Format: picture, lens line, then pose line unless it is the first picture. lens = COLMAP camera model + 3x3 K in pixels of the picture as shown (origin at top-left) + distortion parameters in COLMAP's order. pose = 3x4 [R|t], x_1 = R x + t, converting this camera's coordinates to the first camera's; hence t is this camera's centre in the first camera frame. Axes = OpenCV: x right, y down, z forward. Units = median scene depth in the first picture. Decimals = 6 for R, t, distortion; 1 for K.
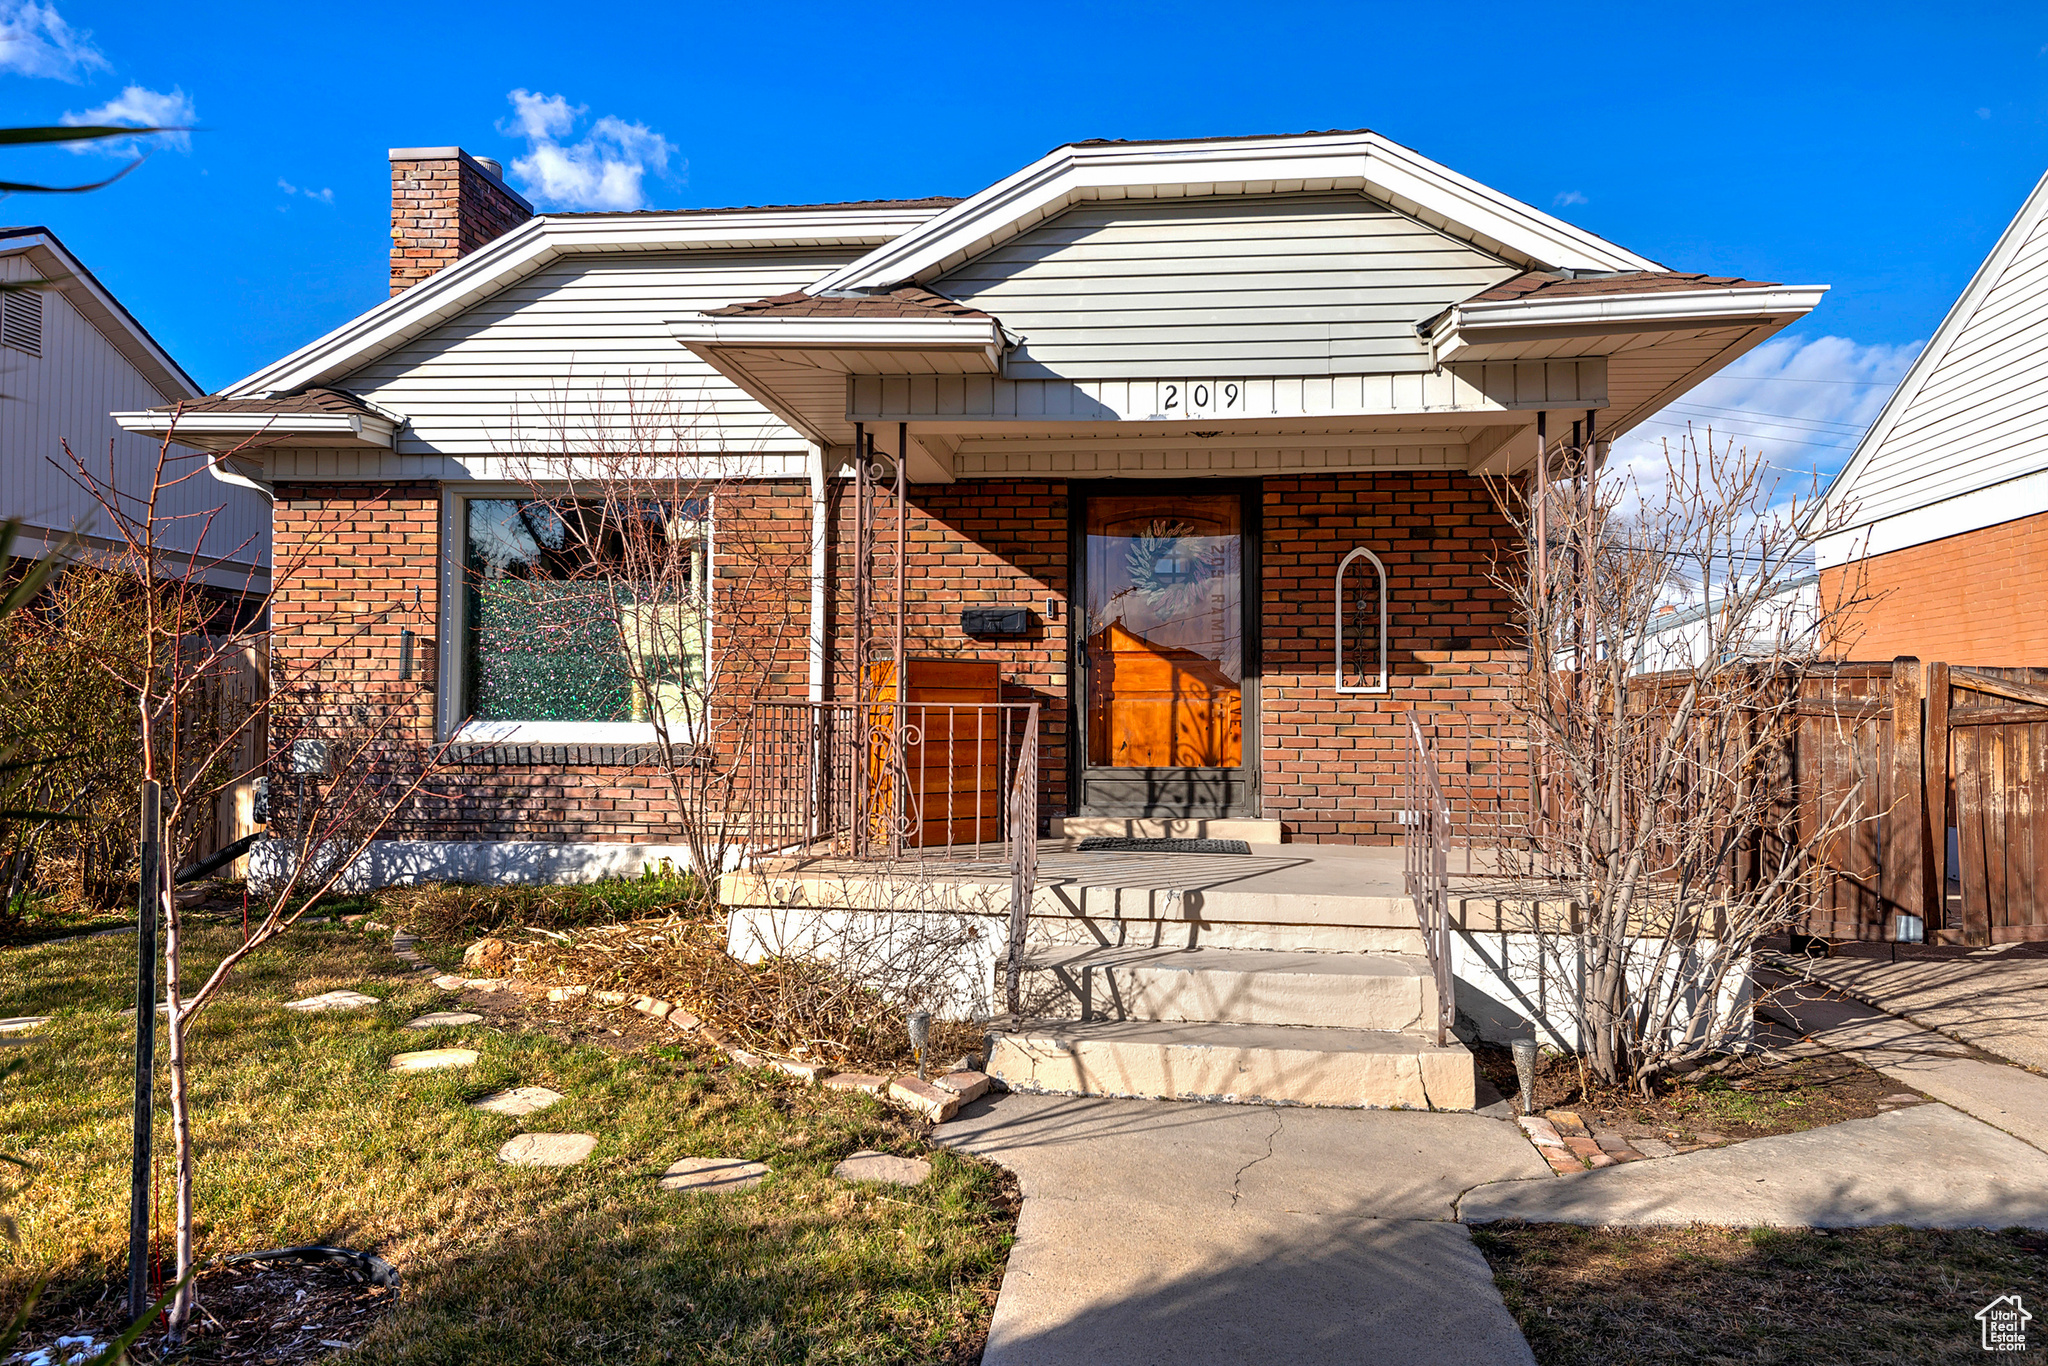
lens RADIAL K [[1377.2, 0, 995.6], [0, 1377.2, 730.2], [0, 0, 1]] dist [0.045745, -0.014590]
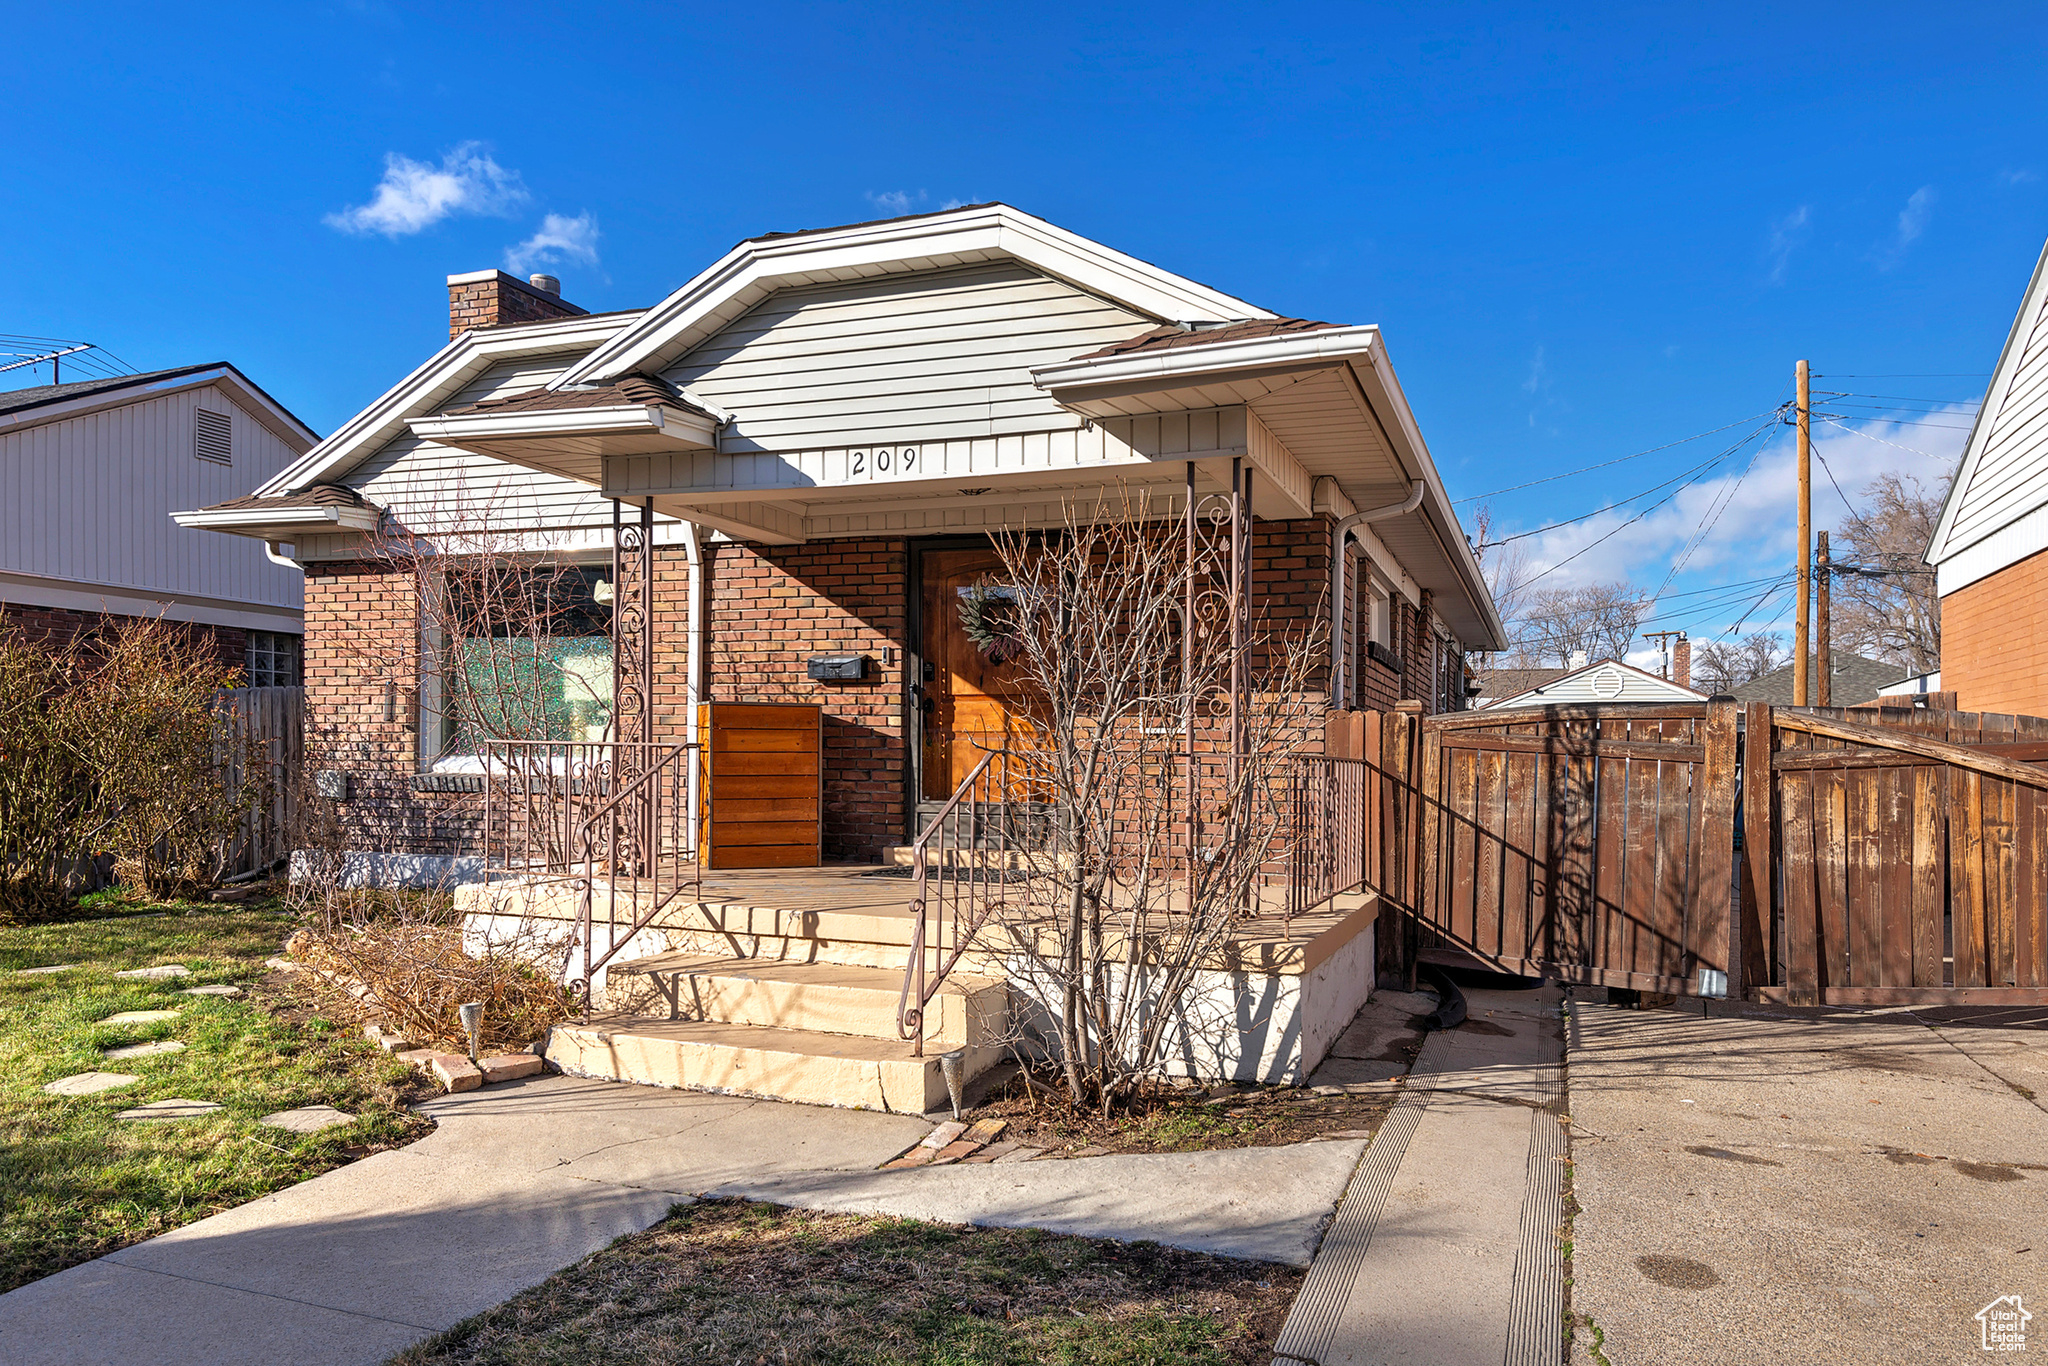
lens RADIAL K [[1332.1, 0, 1057.0], [0, 1332.1, 812.6], [0, 0, 1]] dist [0.033302, 0.001380]
pose [[0.965466, 0.016796, -0.259987, 0.459432], [-0.007978, 0.999358, 0.034933, -0.002380], [0.260406, -0.031653, 0.964980, 0.009364]]
